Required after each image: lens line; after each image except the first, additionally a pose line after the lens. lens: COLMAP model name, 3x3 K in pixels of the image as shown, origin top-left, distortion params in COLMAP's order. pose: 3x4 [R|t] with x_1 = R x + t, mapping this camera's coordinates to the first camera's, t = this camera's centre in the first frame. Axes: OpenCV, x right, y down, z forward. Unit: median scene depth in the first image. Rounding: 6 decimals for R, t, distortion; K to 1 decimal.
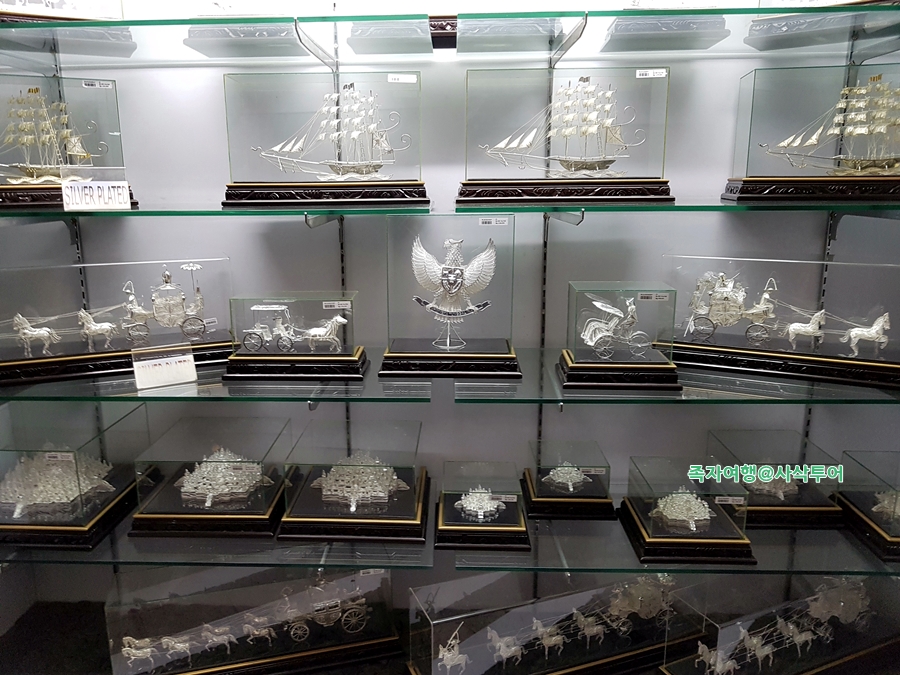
lens RADIAL K [[701.5, 0, 450.0], [0, 701.5, 337.5], [0, 0, 1]] dist [-0.262862, 0.000227]
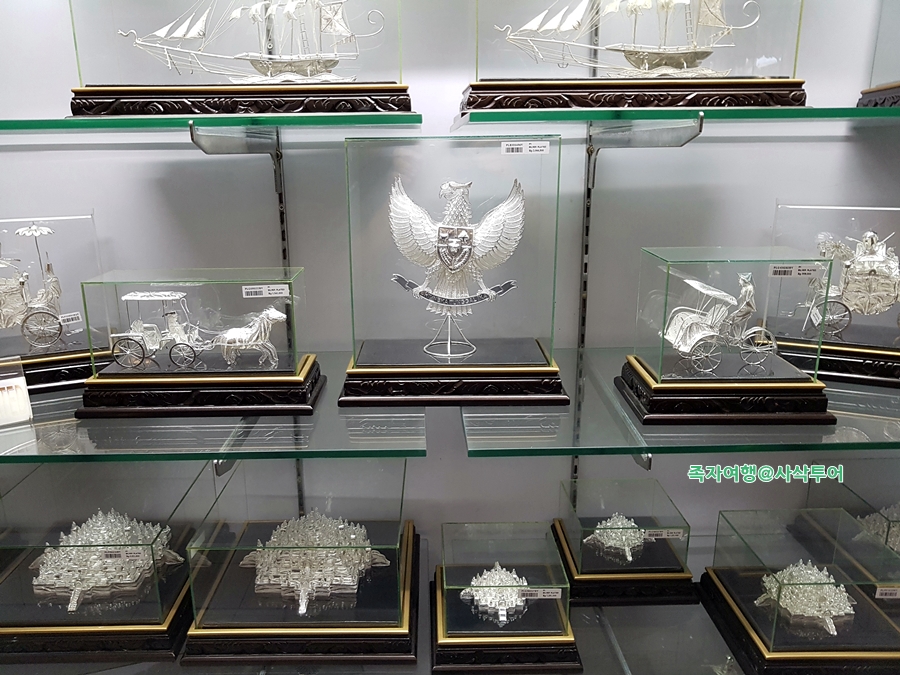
lens RADIAL K [[688.7, 0, 435.8], [0, 688.7, 347.5], [0, 0, 1]] dist [-0.079819, -0.002968]
pose [[0.999704, -0.013947, 0.019944, -0.026957], [0.012902, 0.998585, 0.051595, -0.025129], [-0.020636, -0.051322, 0.998469, 0.385075]]
